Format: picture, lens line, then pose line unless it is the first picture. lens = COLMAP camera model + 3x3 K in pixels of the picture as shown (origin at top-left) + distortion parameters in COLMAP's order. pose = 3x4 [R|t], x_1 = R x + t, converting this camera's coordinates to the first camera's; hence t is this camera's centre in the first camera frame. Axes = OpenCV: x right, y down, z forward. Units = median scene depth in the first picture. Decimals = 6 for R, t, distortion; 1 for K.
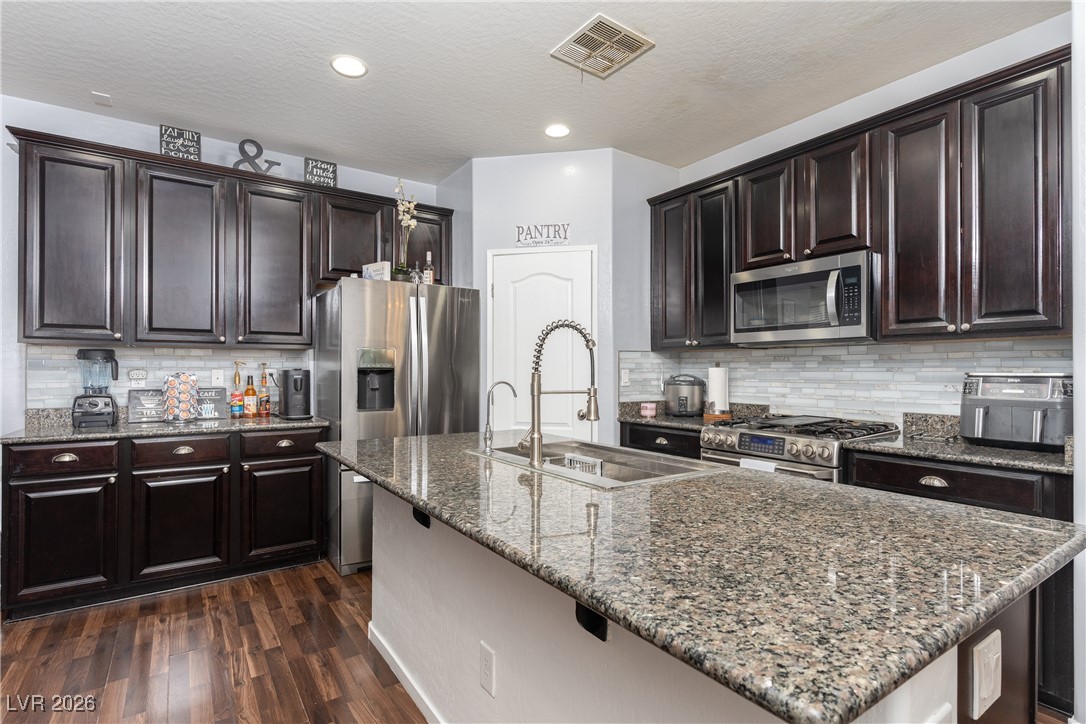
lens RADIAL K [[531.7, 0, 549.6], [0, 531.7, 364.1], [0, 0, 1]] dist [0.005353, 0.000528]
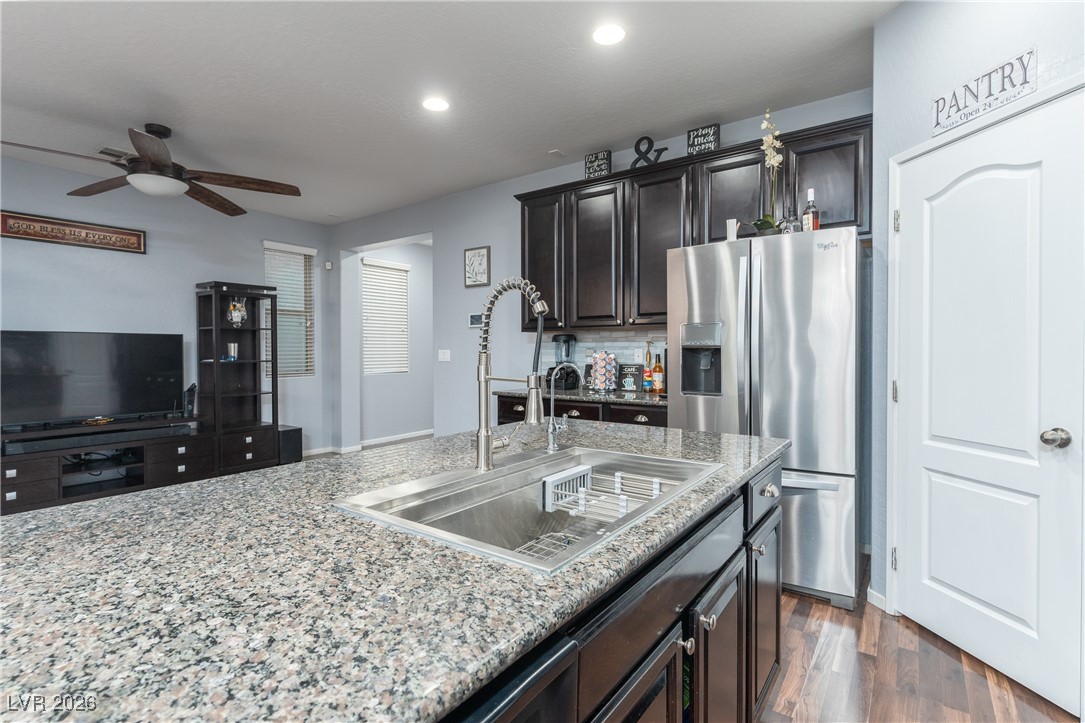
lens RADIAL K [[524.6, 0, 539.9], [0, 524.6, 359.0], [0, 0, 1]] dist [0.001732, 0.000616]
pose [[0.326281, 0.013760, -0.945173, 0.381693], [0.015187, 0.999689, 0.019796, 0.007025], [0.945151, -0.020814, 0.325971, 0.436659]]
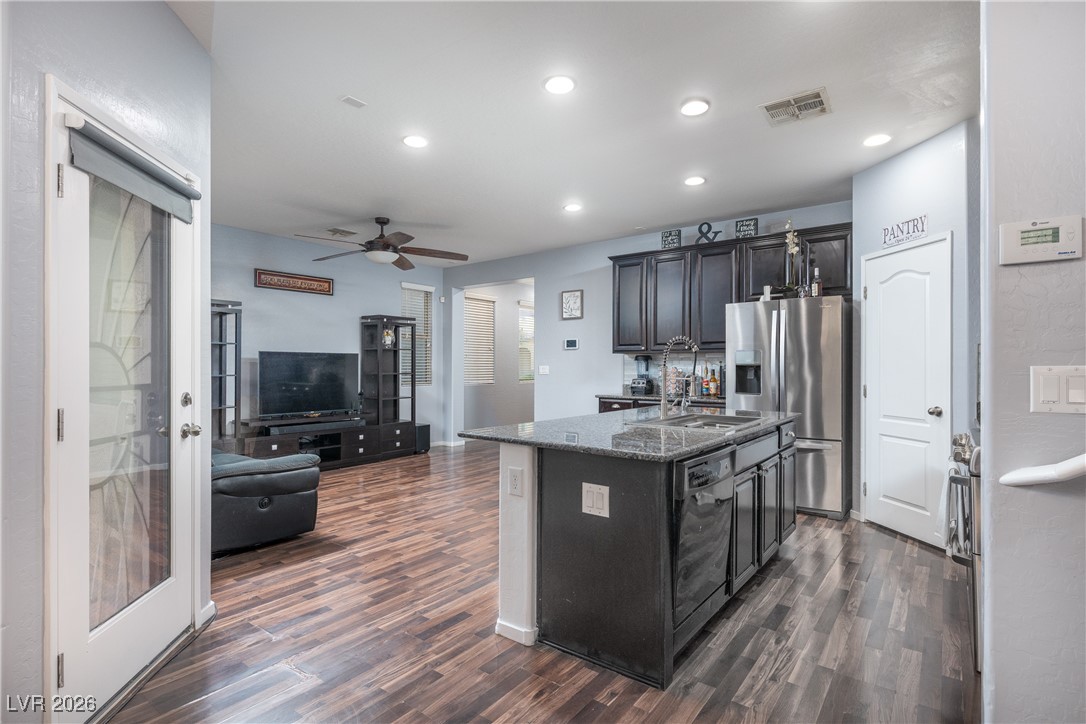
lens RADIAL K [[527.7, 0, 540.2], [0, 527.7, 368.0], [0, 0, 1]] dist [0.001240, -0.000068]
pose [[0.293424, 0.002431, -0.955979, 0.814390], [0.010429, 0.999929, 0.005744, 0.003026], [0.955925, -0.011655, 0.293378, 0.044886]]
